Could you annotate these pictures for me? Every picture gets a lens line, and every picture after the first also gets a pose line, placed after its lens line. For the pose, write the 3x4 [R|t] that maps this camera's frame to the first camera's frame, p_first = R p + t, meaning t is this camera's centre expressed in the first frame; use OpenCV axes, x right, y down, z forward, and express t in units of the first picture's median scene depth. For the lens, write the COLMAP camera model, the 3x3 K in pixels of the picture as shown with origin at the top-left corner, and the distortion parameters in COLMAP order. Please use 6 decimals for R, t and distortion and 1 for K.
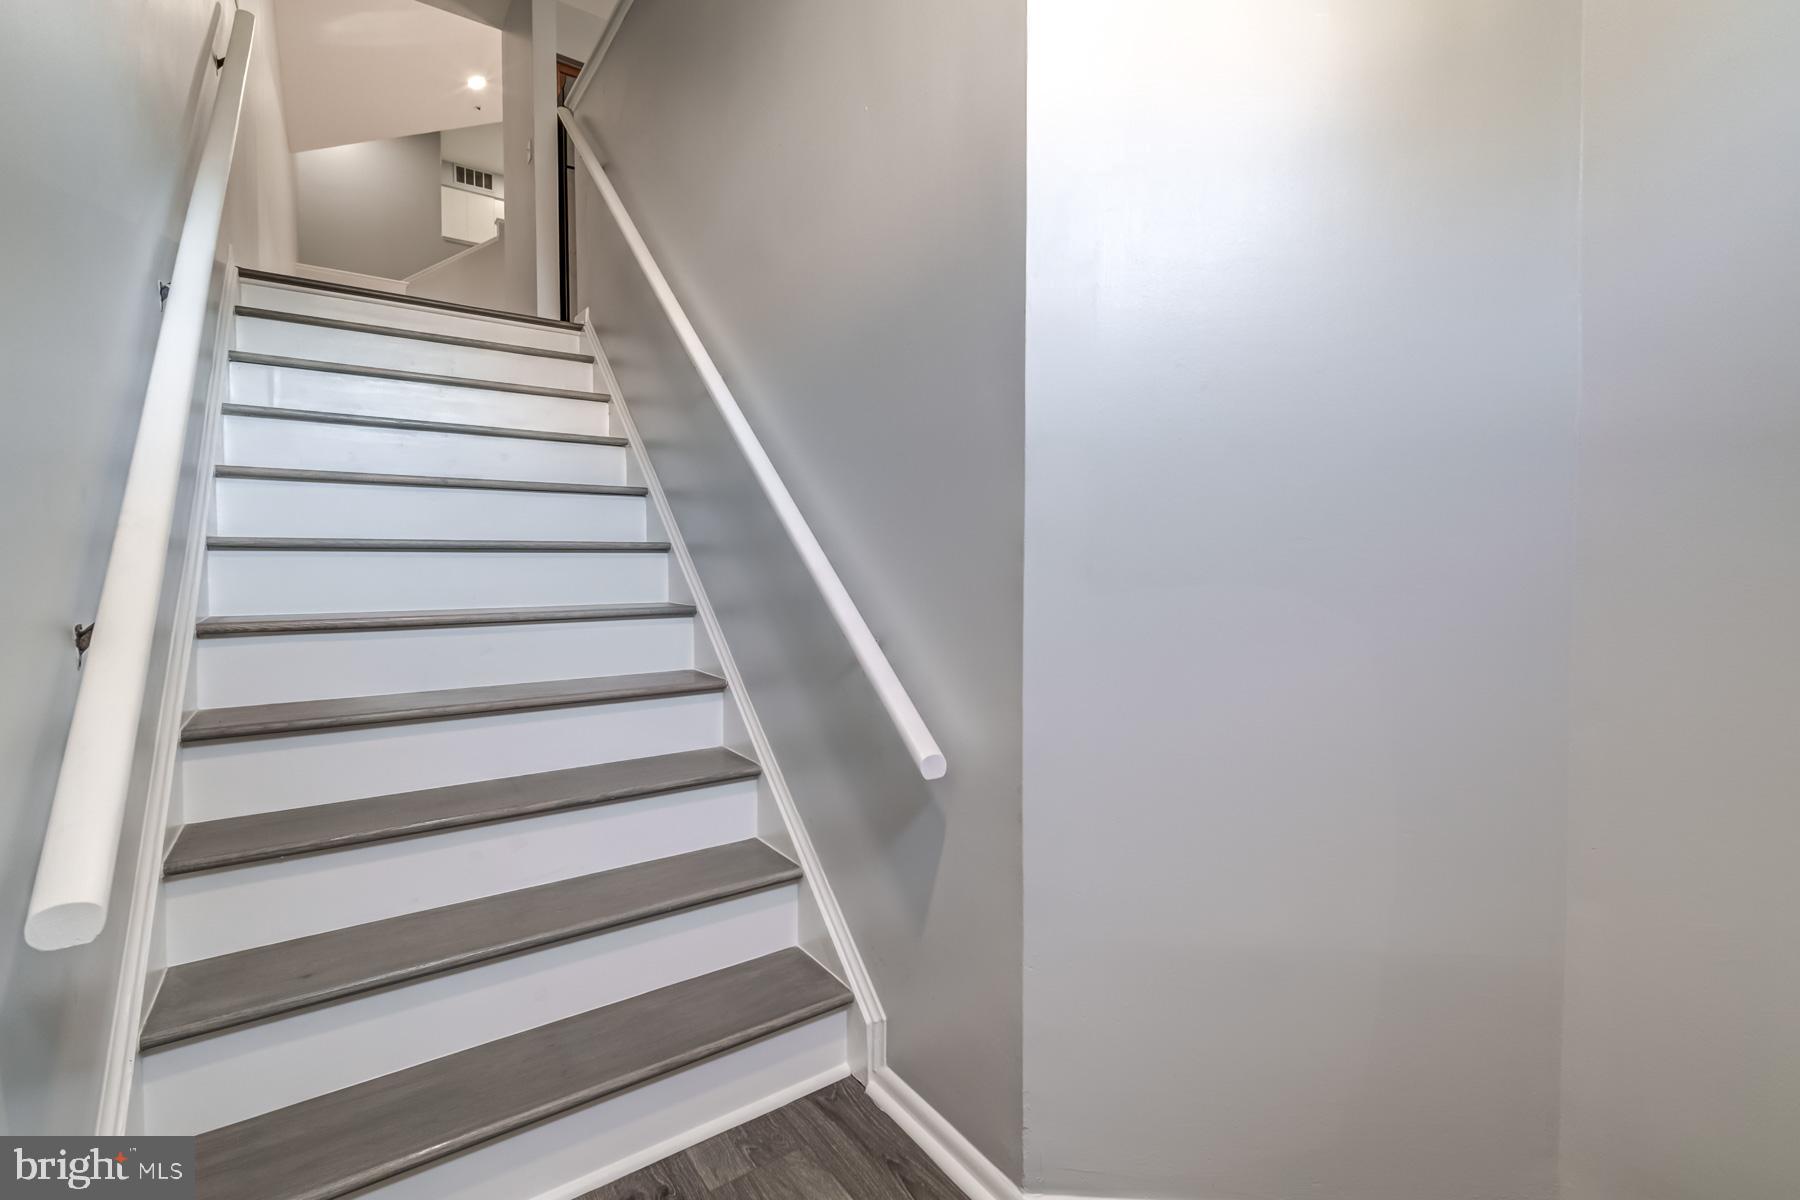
lens RADIAL K [[777.9, 0, 894.6], [0, 777.9, 577.1], [0, 0, 1]] dist [0.003344, 0.000046]
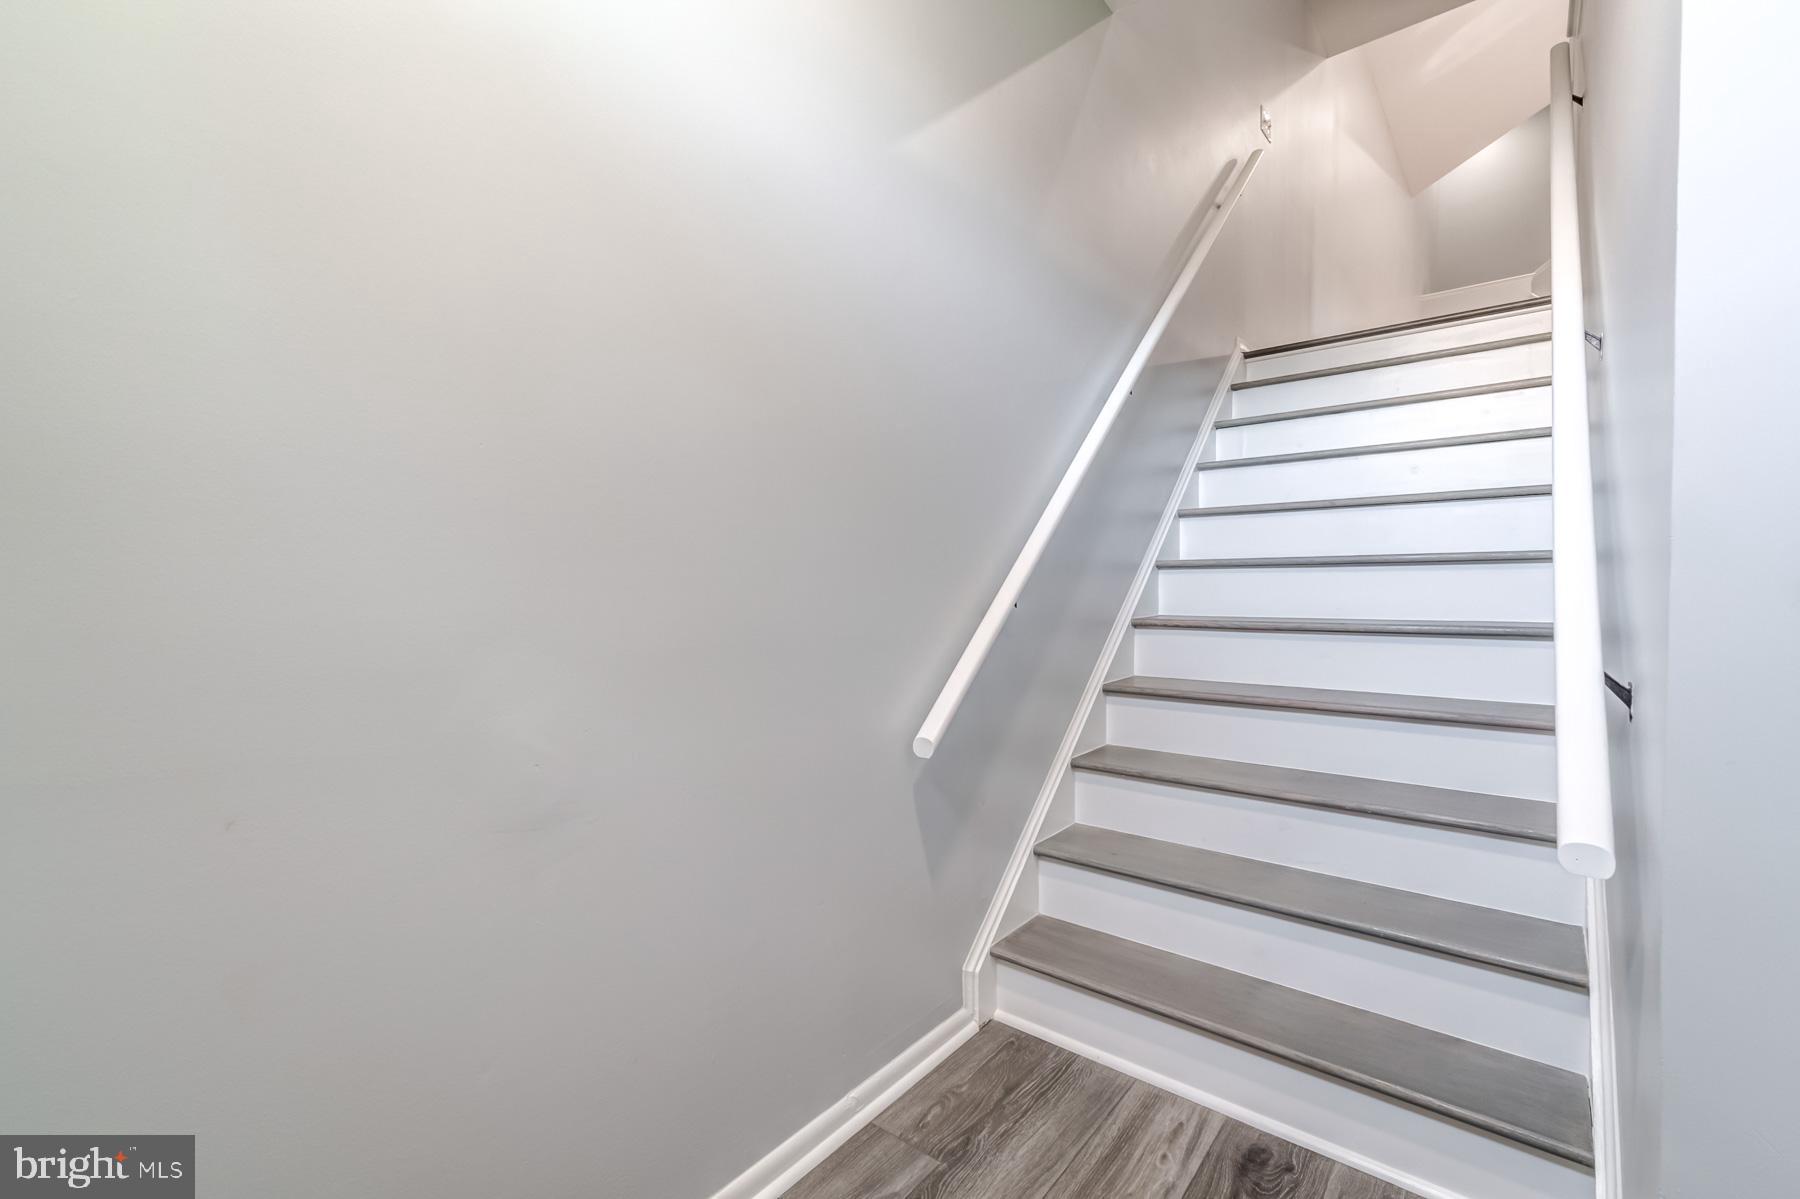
lens RADIAL K [[772.6, 0, 907.8], [0, 772.6, 597.3], [0, 0, 1]] dist [0.000749, 0.000131]
pose [[0.276470, 0.017158, -0.960869, 0.444166], [-0.005274, 0.999853, 0.016336, -0.005072], [0.961008, 0.000551, 0.276520, 0.163387]]
